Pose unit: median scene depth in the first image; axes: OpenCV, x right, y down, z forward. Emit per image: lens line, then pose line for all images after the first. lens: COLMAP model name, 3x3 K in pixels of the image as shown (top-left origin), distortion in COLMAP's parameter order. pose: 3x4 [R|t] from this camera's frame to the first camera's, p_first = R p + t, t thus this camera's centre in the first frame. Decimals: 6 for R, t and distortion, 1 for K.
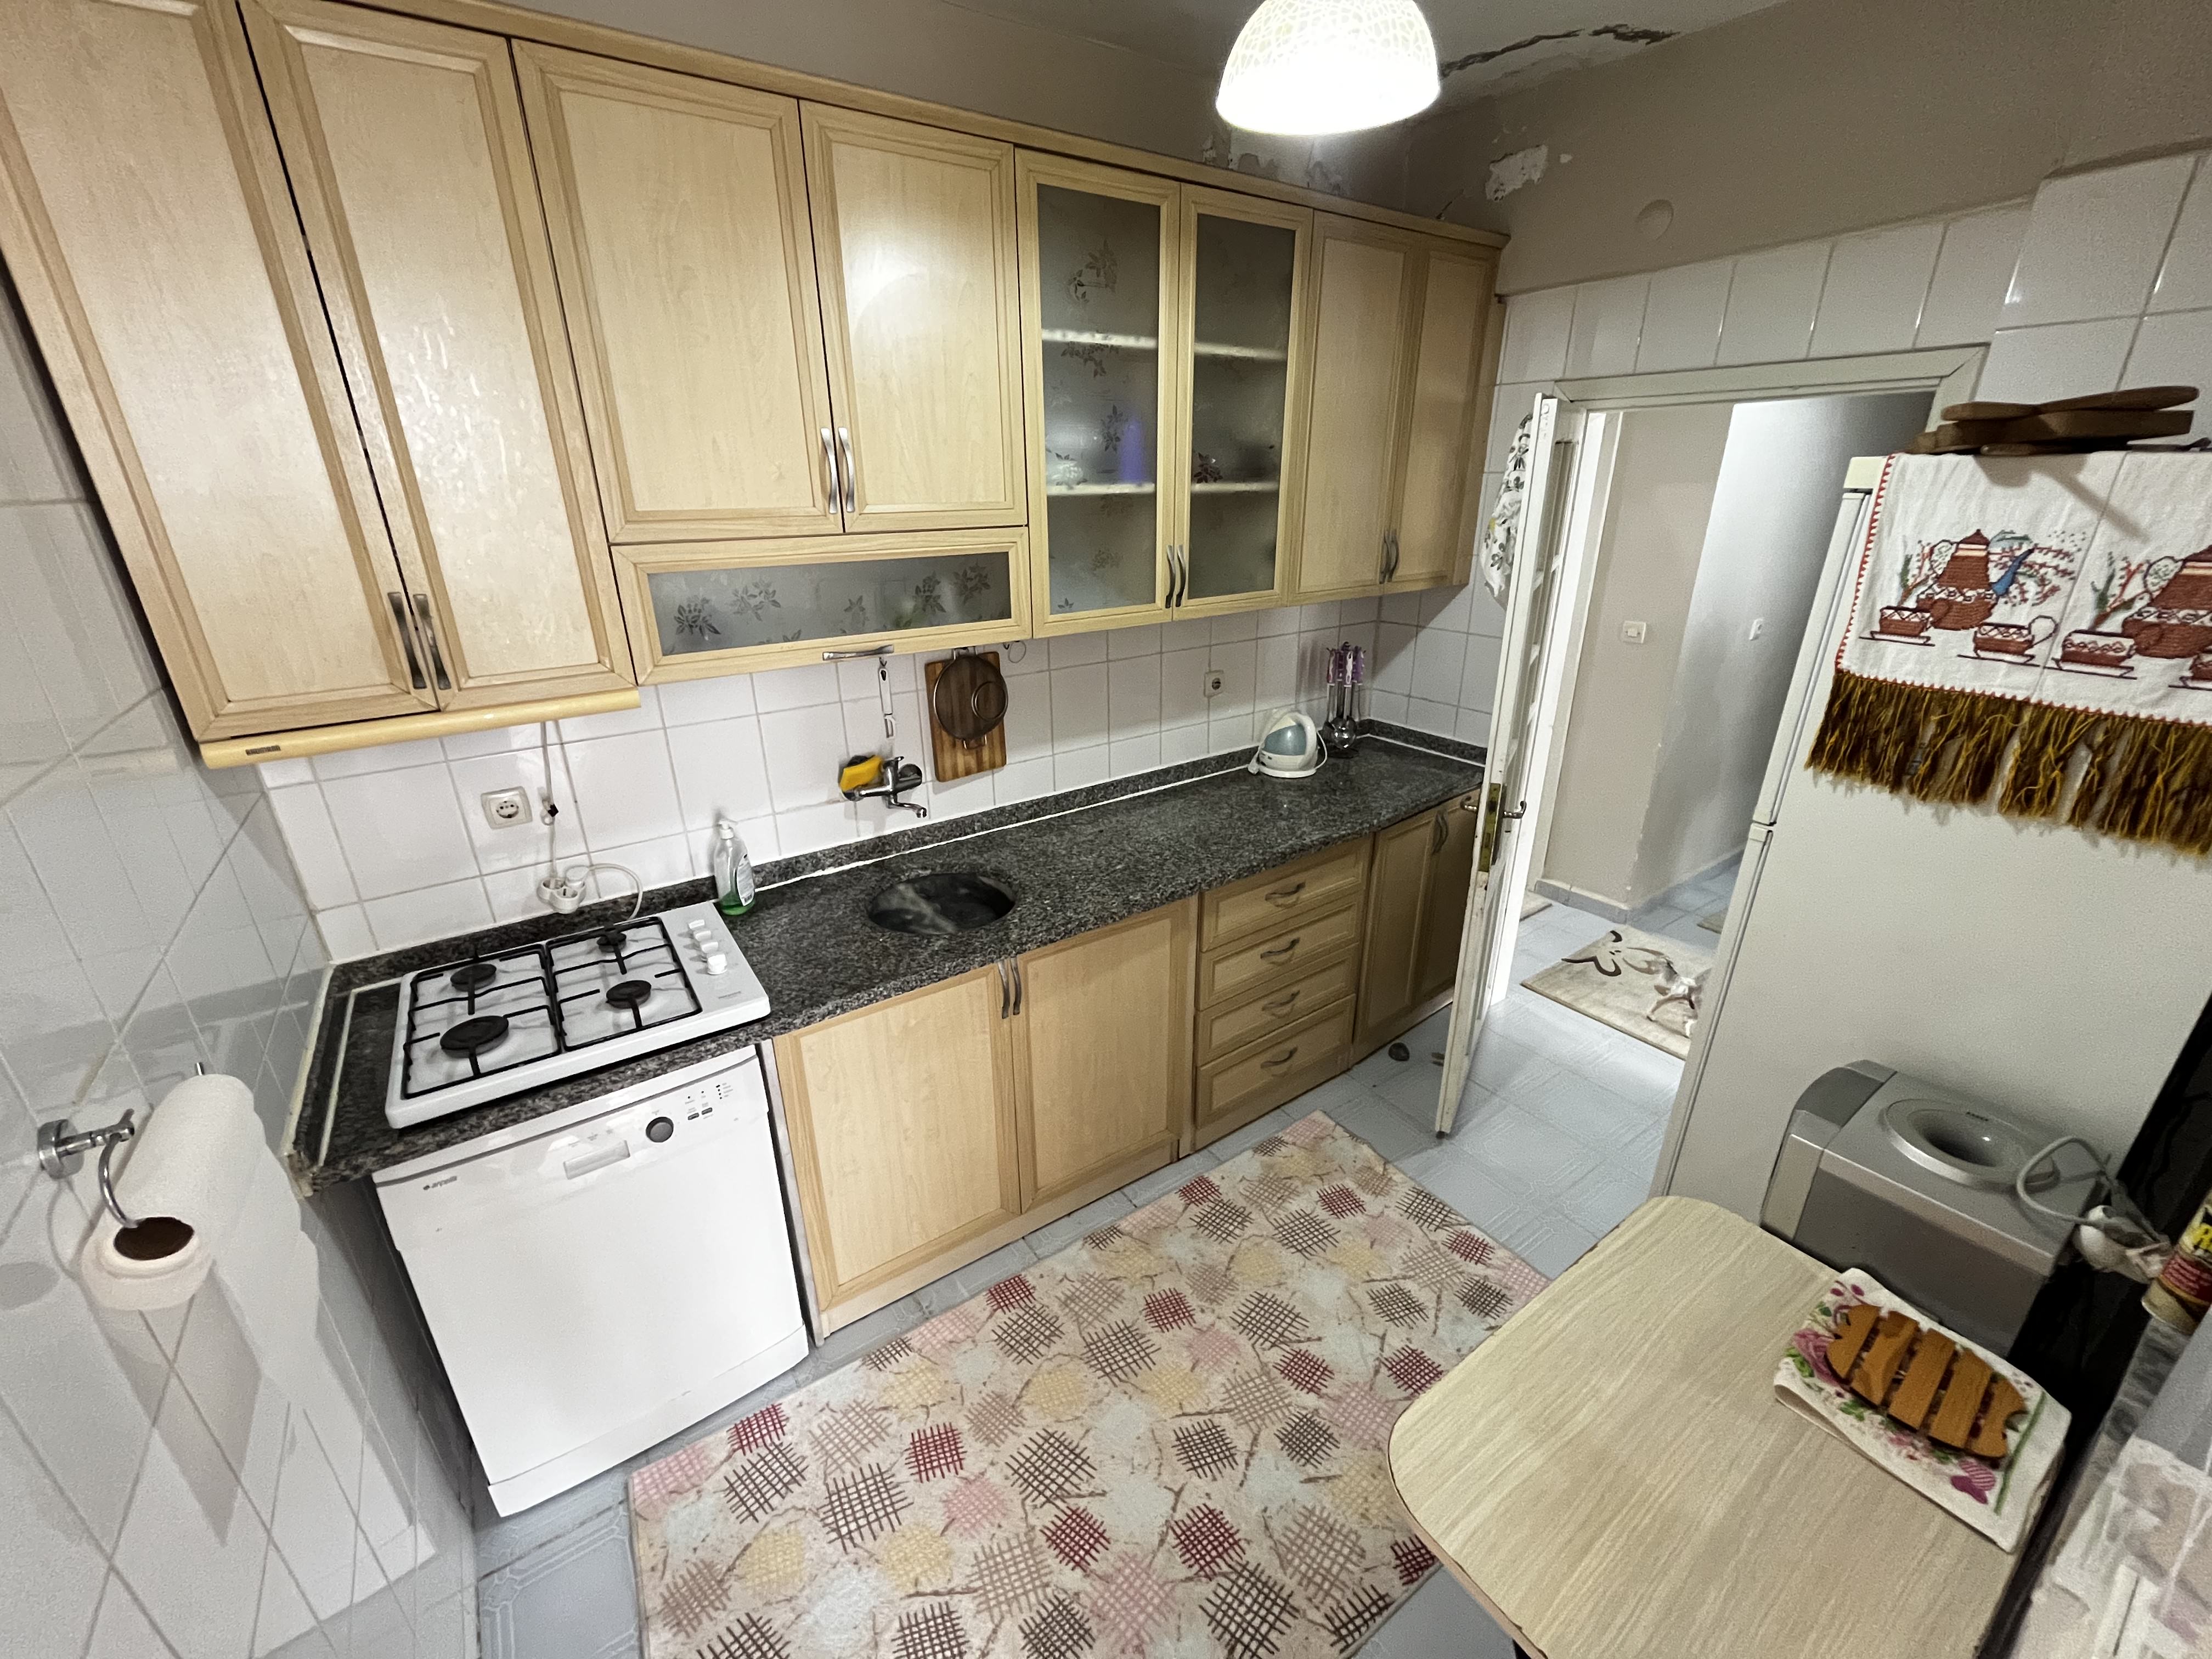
lens RADIAL K [[902.3, 0, 1109.6], [0, 902.3, 833.5], [0, 0, 1]] dist [-0.002556, 0.000088]
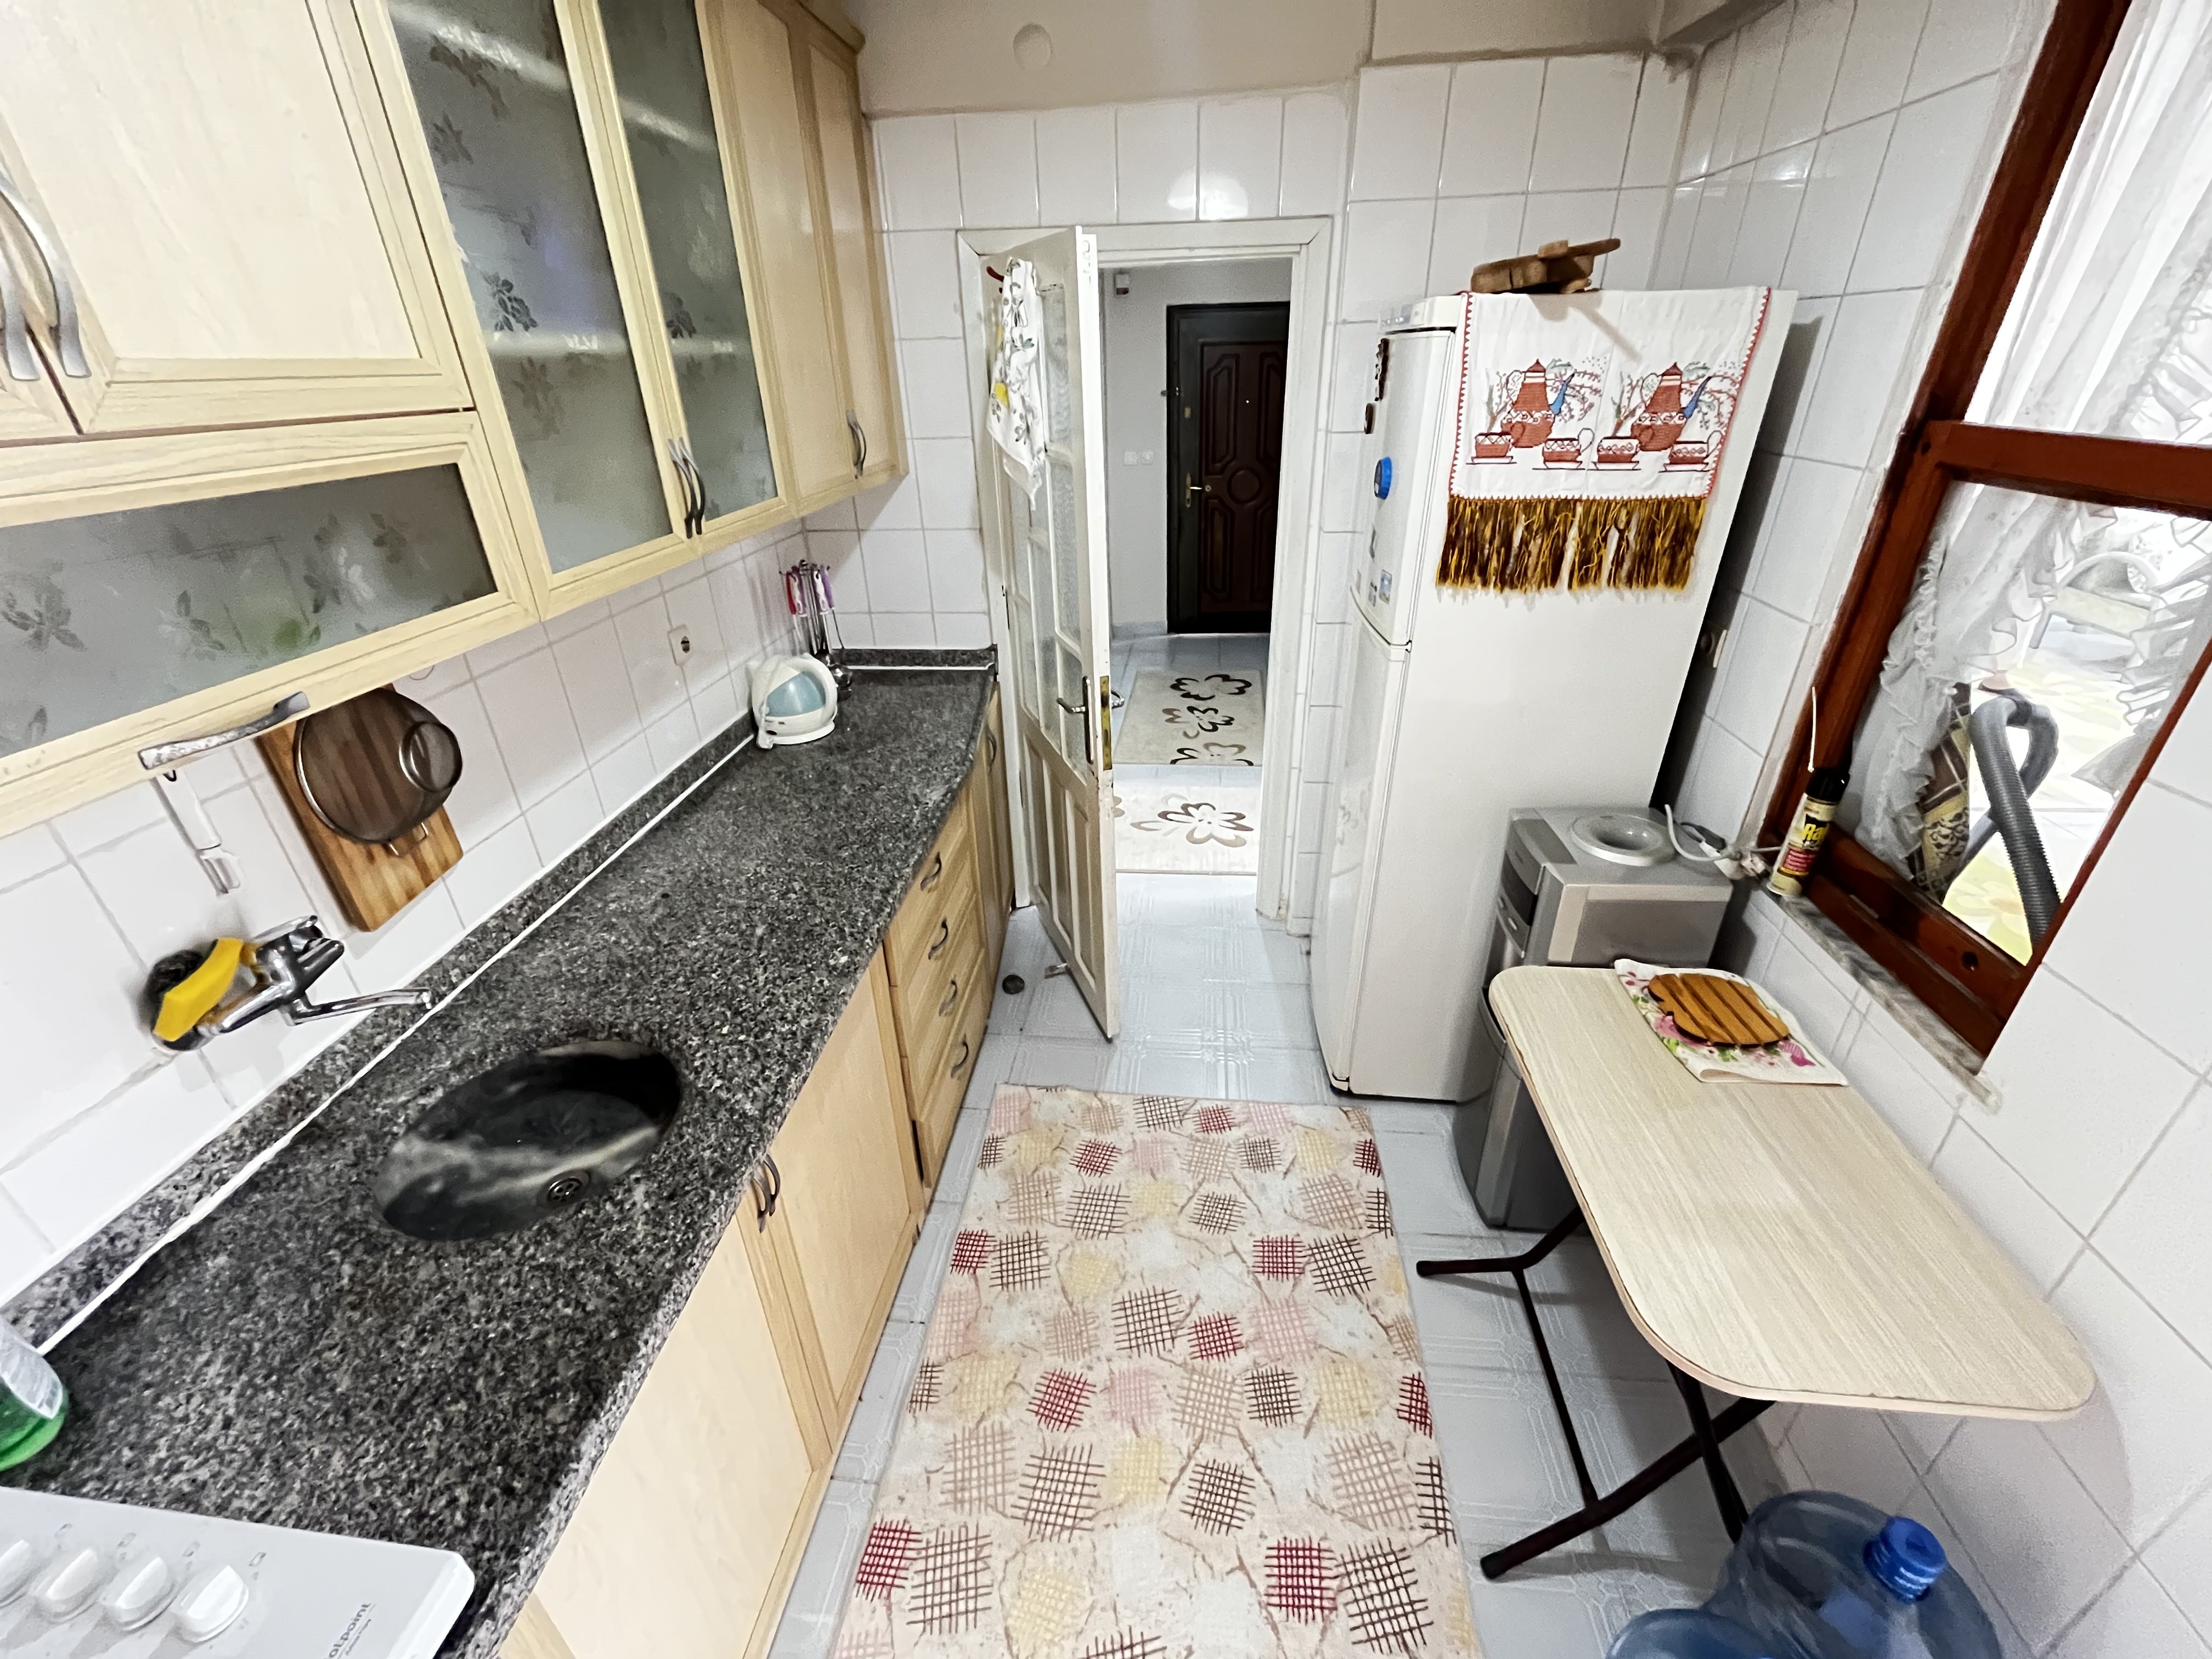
lens RADIAL K [[902.3, 0, 1110.2], [0, 902.3, 829.0], [0, 0, 1]] dist [-0.002556, 0.000088]
pose [[0.649235, -0.355931, 0.672166, -0.292593], [0.297103, 0.932212, 0.206665, -0.114072], [-0.700160, 0.065528, 0.710973, 0.389608]]
